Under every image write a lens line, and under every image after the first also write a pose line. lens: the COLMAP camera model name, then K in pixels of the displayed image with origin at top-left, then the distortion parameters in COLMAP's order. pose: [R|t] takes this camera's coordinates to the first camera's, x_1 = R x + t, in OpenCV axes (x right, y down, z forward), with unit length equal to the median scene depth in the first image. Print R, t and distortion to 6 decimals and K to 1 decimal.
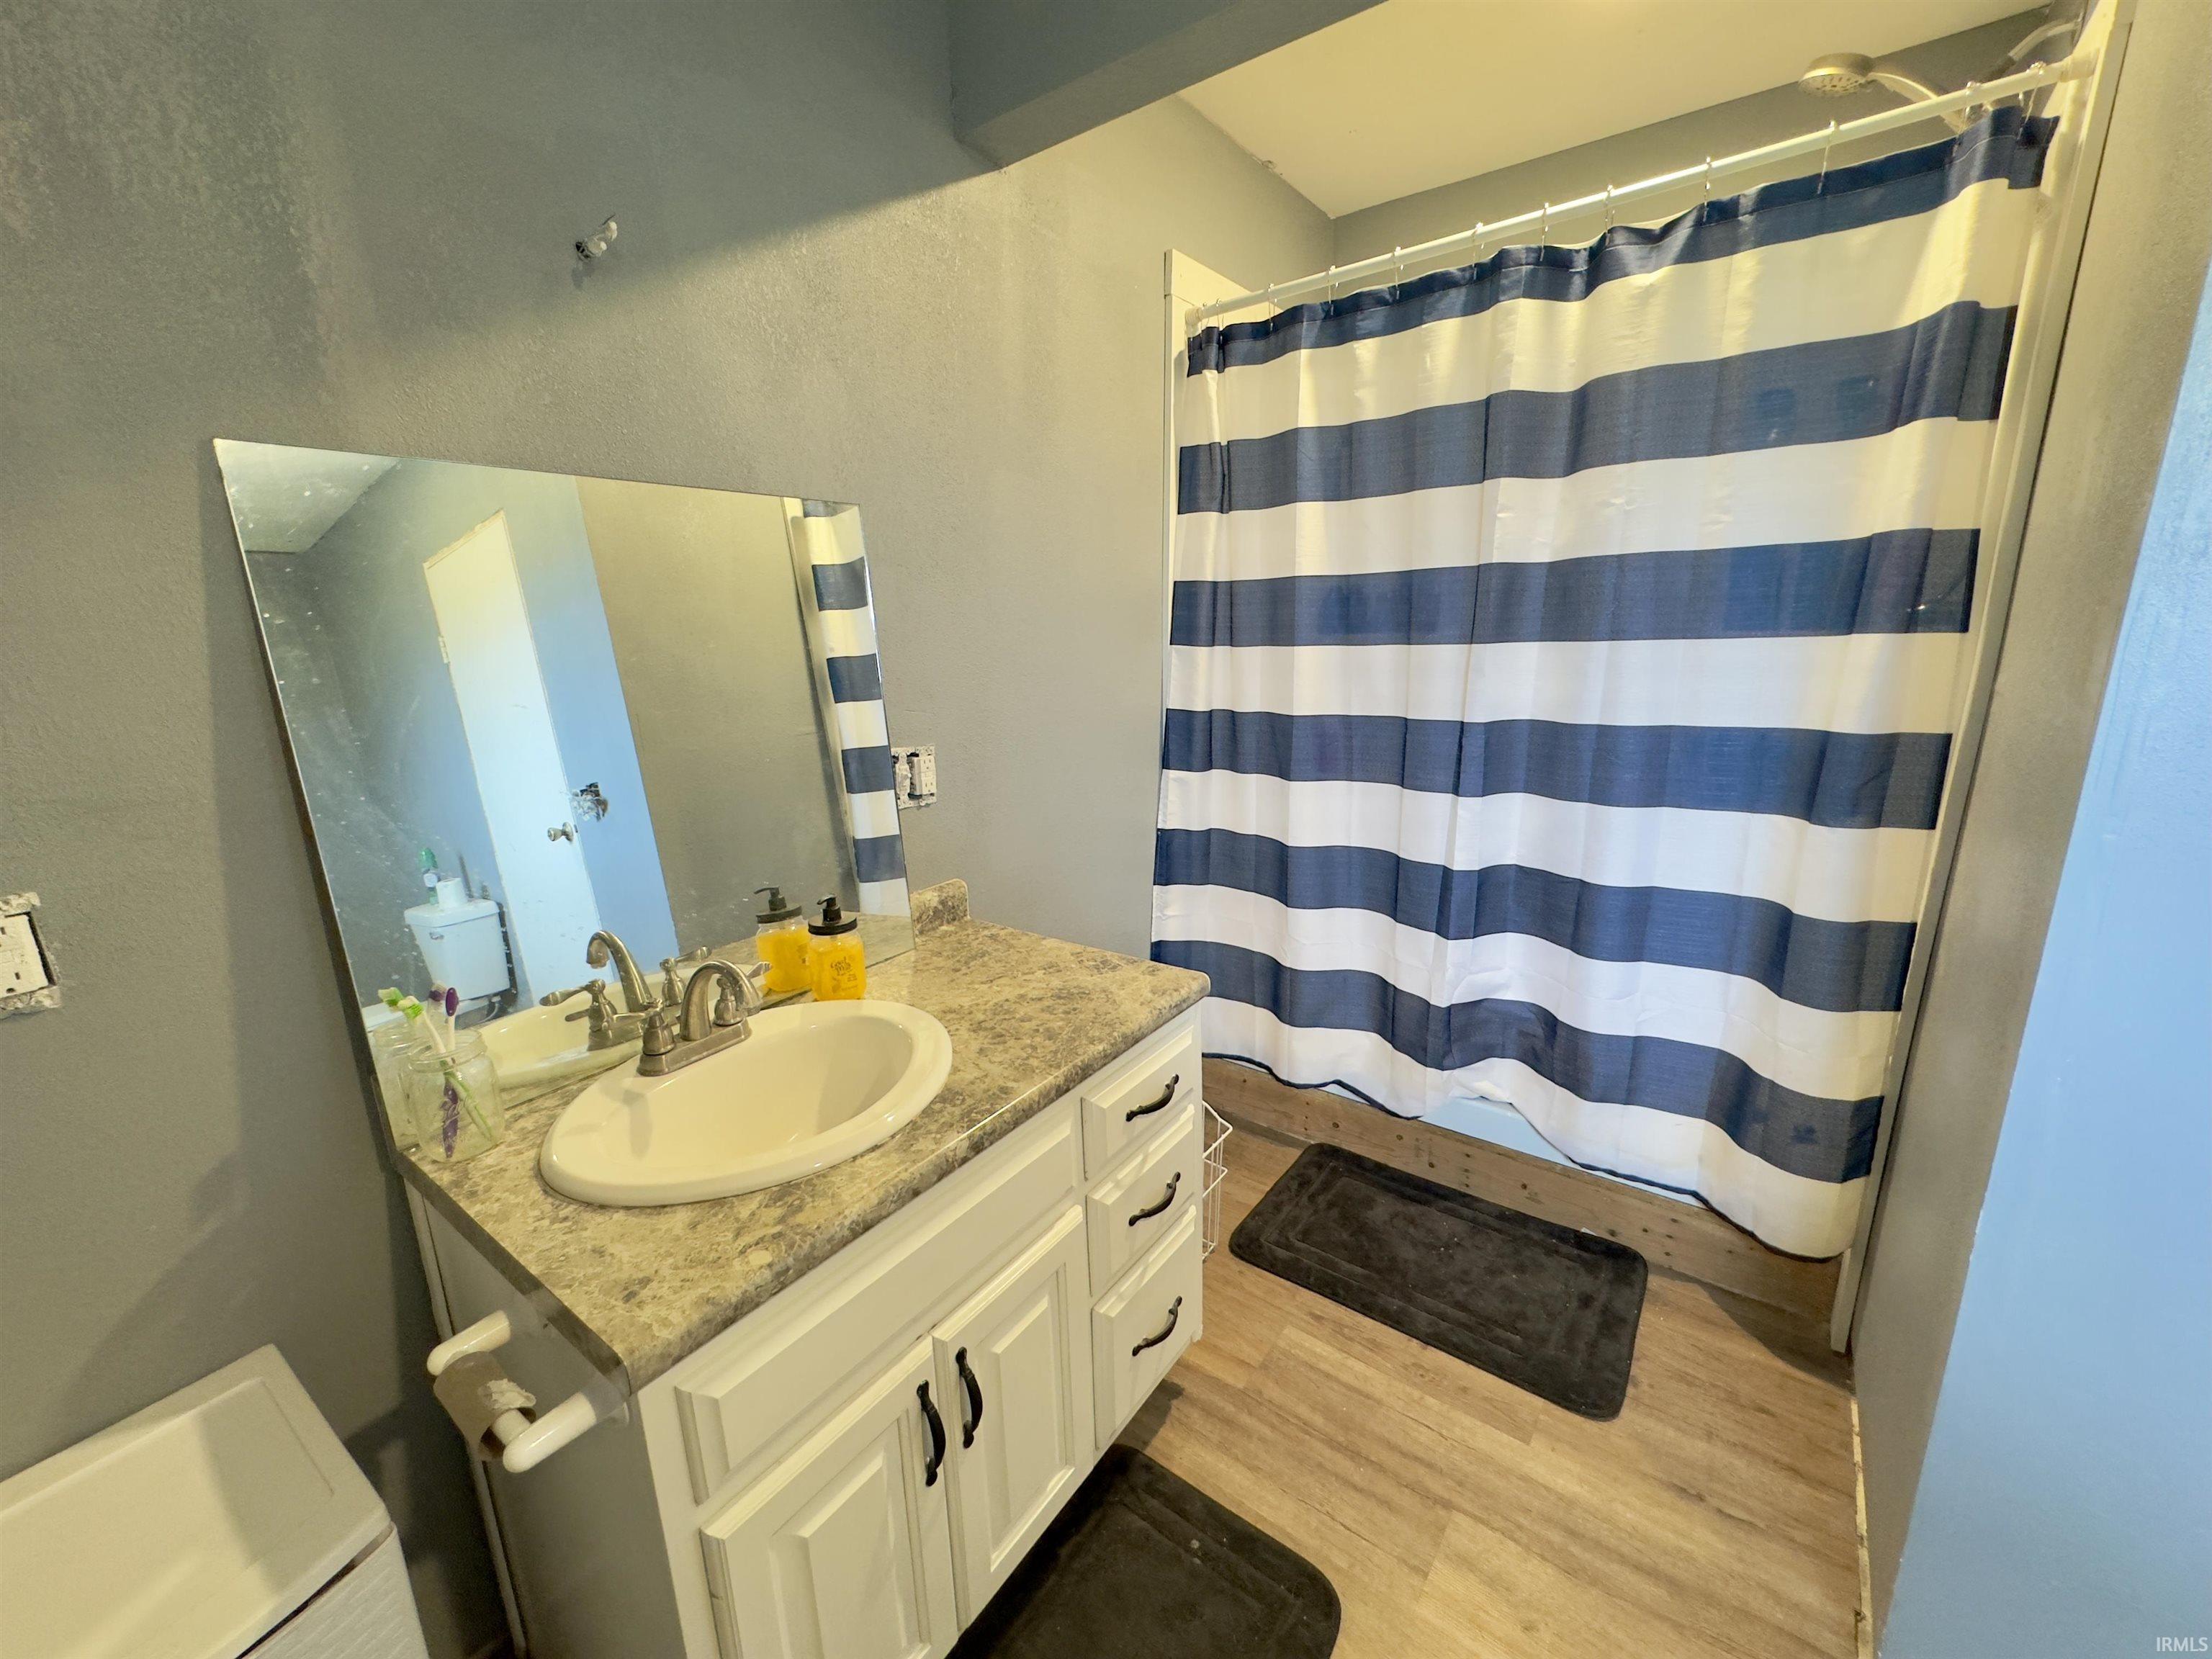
lens RADIAL K [[880.7, 0, 1104.2], [0, 880.7, 827.4], [0, 0, 1]] dist [-0.005426, 0.000754]
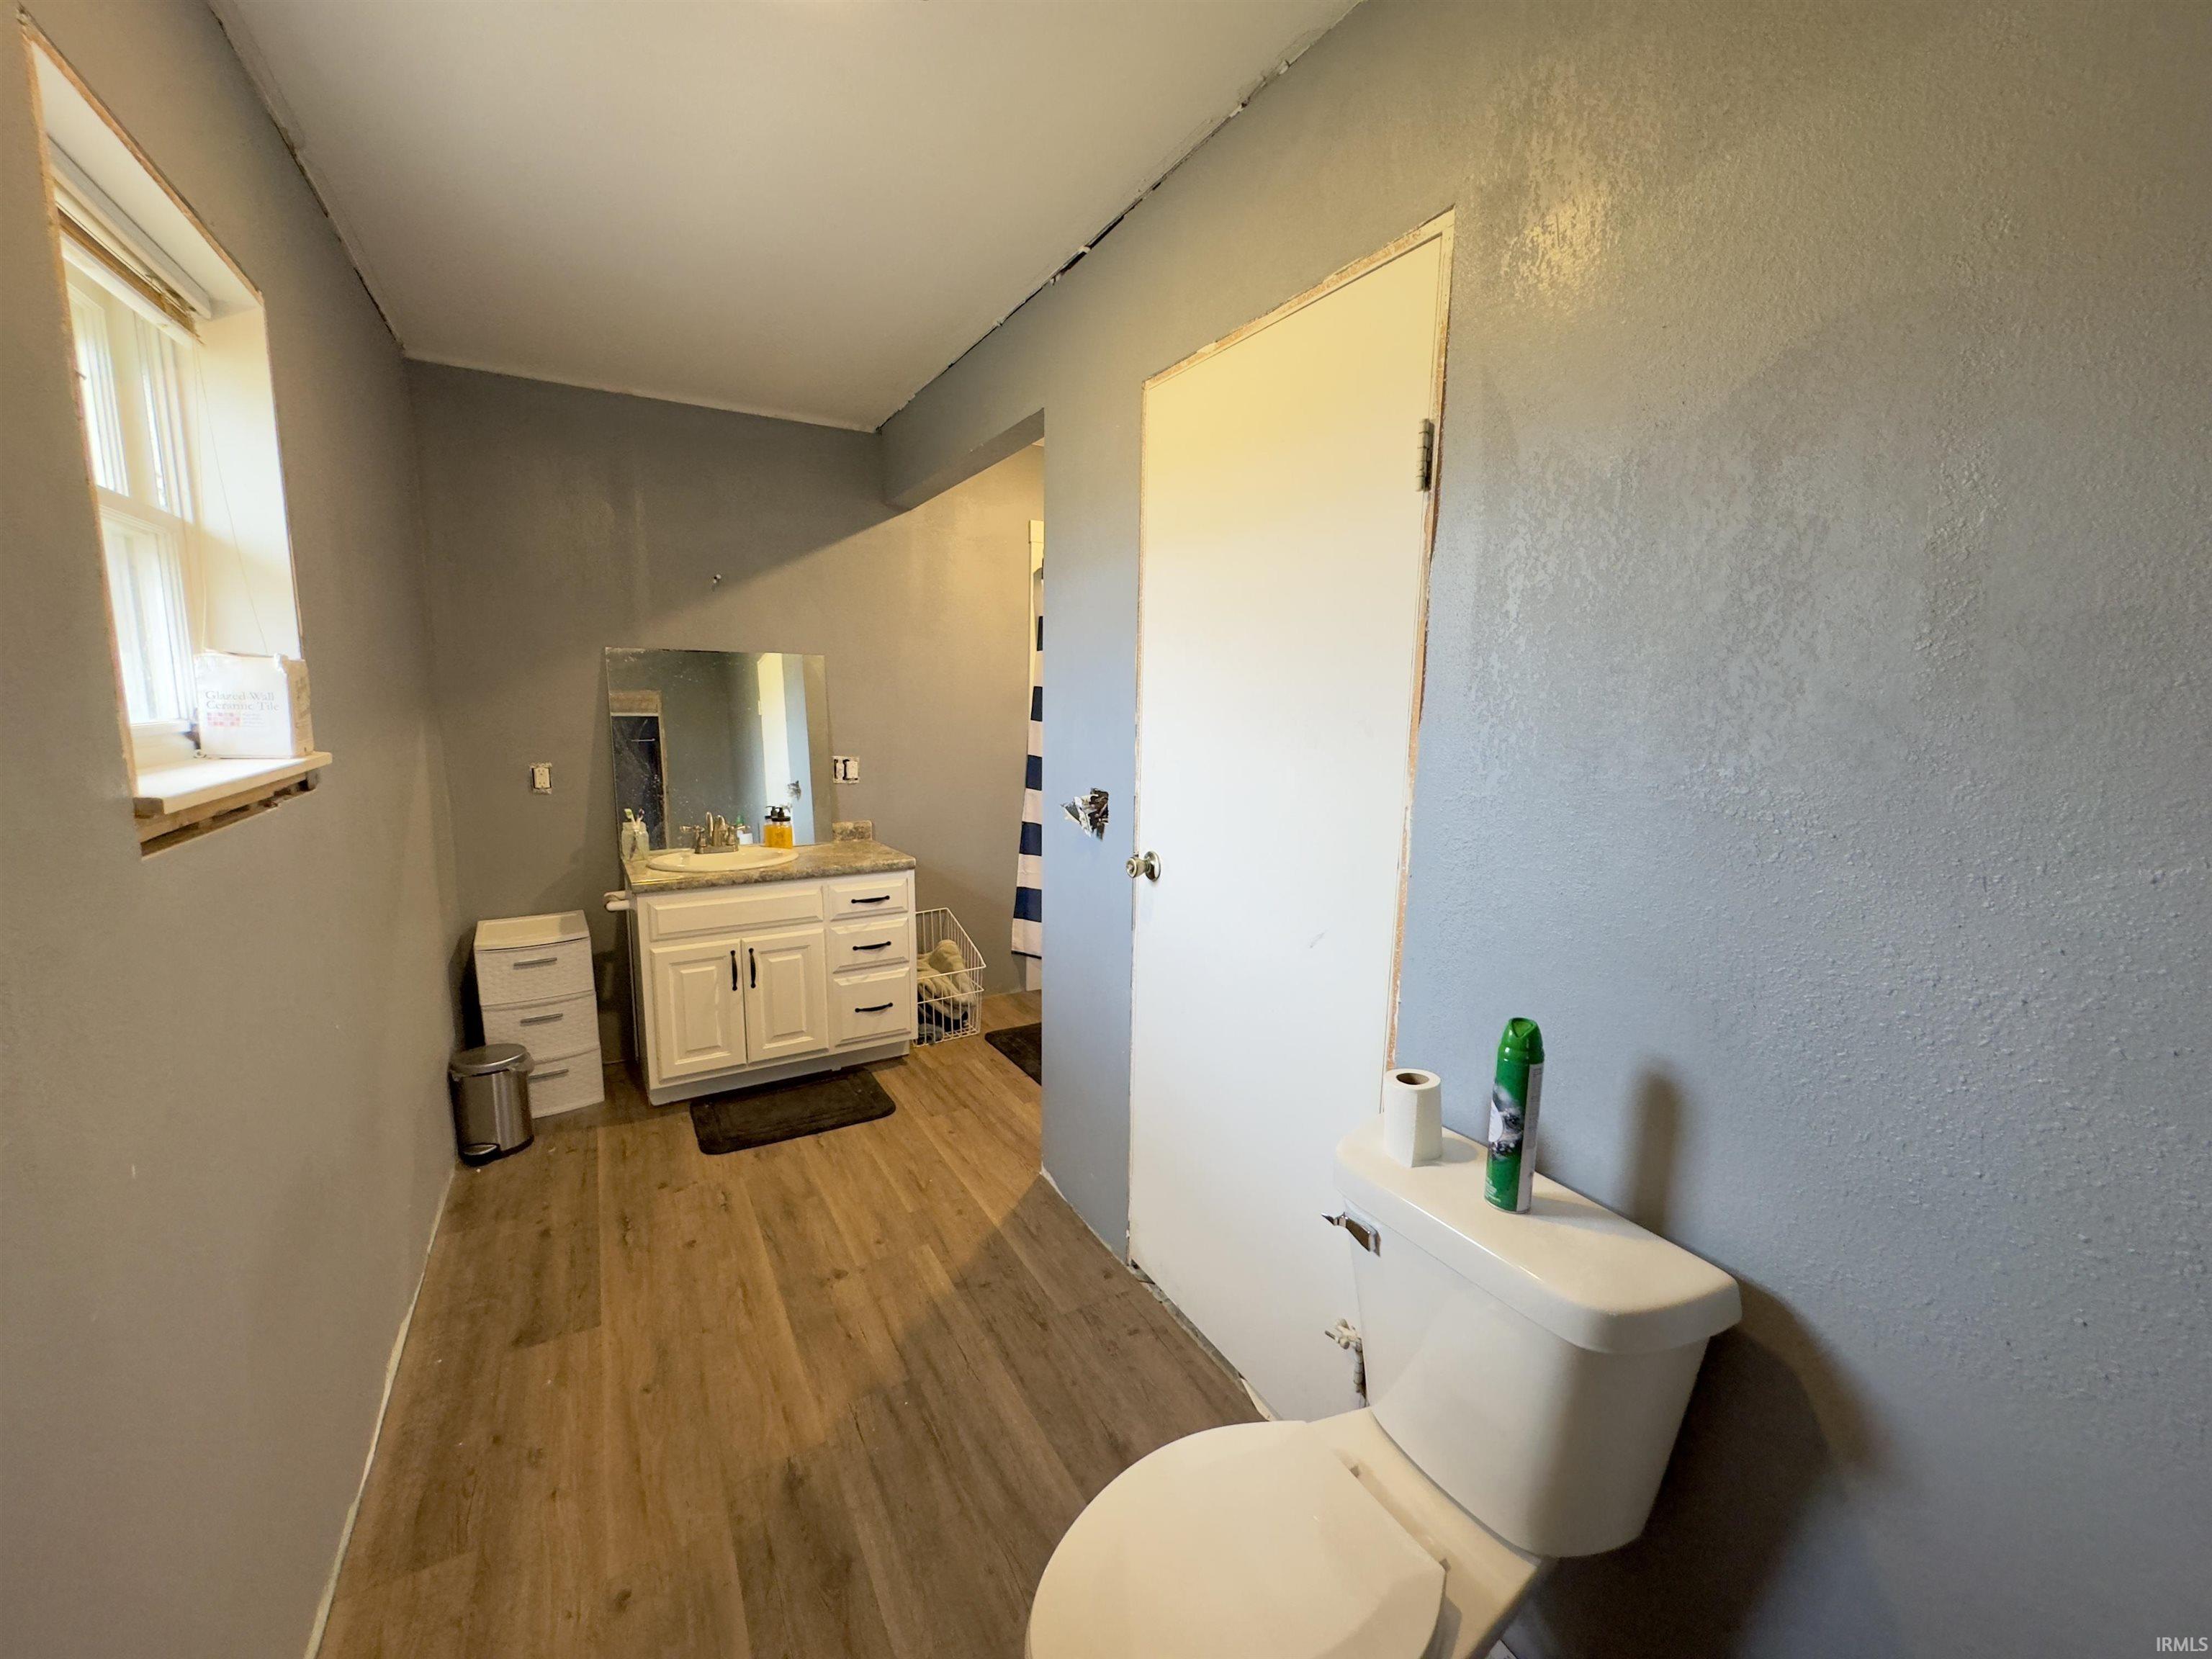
lens RADIAL K [[880.7, 0, 1106.1], [0, 880.7, 826.8], [0, 0, 1]] dist [-0.005426, 0.000754]
pose [[0.924068, 0.085844, -0.372463, 1.379335], [-0.119654, 0.990444, -0.068582, 0.178045], [0.363017, 0.107941, 0.925509, -0.918142]]
